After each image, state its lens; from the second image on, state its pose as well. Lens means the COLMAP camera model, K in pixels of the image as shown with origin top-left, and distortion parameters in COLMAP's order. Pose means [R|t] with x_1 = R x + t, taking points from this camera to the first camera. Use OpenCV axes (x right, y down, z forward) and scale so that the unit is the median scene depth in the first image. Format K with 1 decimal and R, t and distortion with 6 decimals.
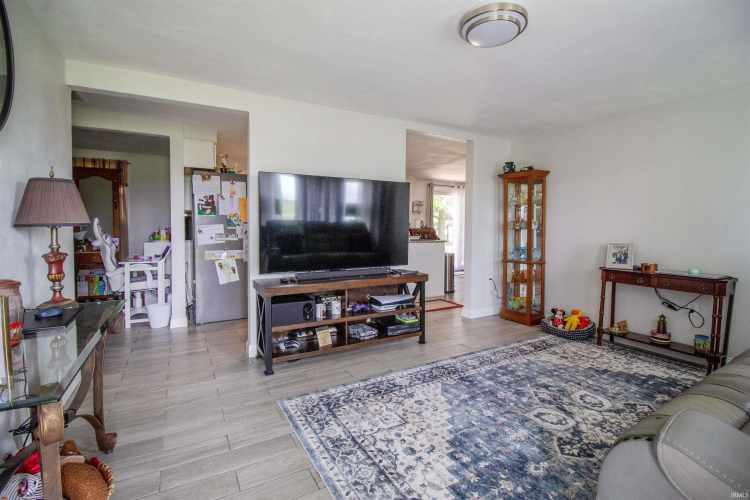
lens RADIAL K [[350.9, 0, 400.2], [0, 350.9, 240.7], [0, 0, 1]] dist [-0.000833, -0.010616]
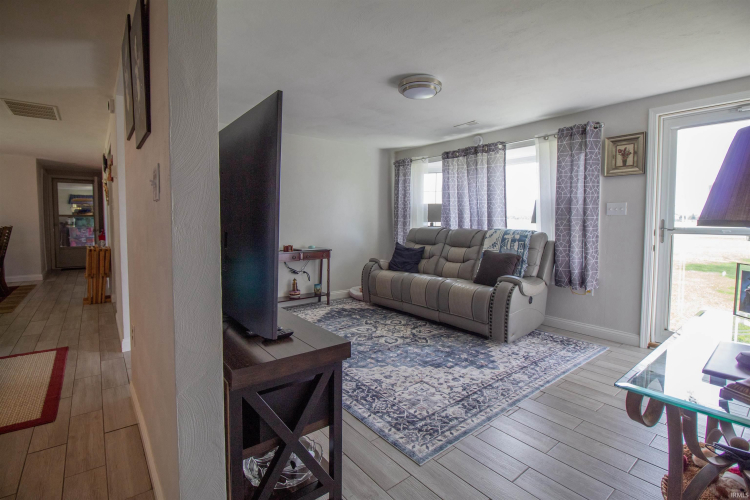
lens RADIAL K [[350.9, 0, 354.3], [0, 350.9, 237.8], [0, 0, 1]] dist [-0.000833, -0.010616]
pose [[-0.083681, -0.059136, 0.994736, -1.062727], [0.039555, 0.997254, 0.062614, -0.064887], [-0.995707, 0.044586, -0.081112, 1.206180]]
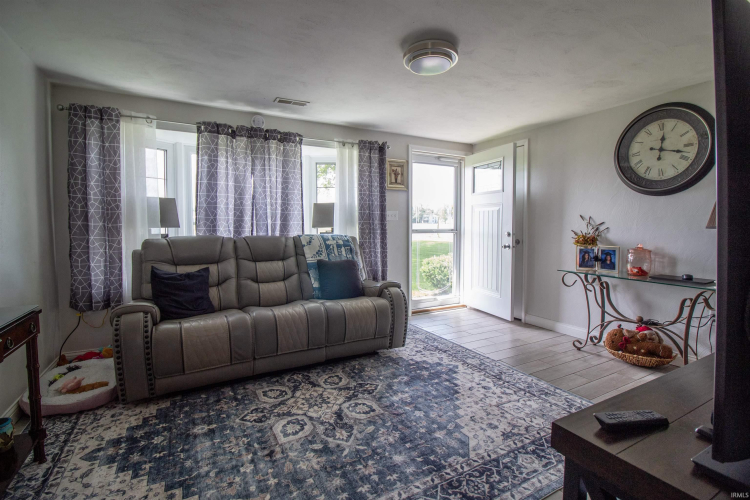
lens RADIAL K [[350.9, 0, 393.3], [0, 350.9, 236.3], [0, 0, 1]] dist [-0.000833, -0.010616]
pose [[-0.999187, -0.011529, 0.038642, 0.282228], [-0.008463, 0.996871, 0.078596, -0.088131], [-0.039427, 0.078205, -0.996157, 1.897137]]
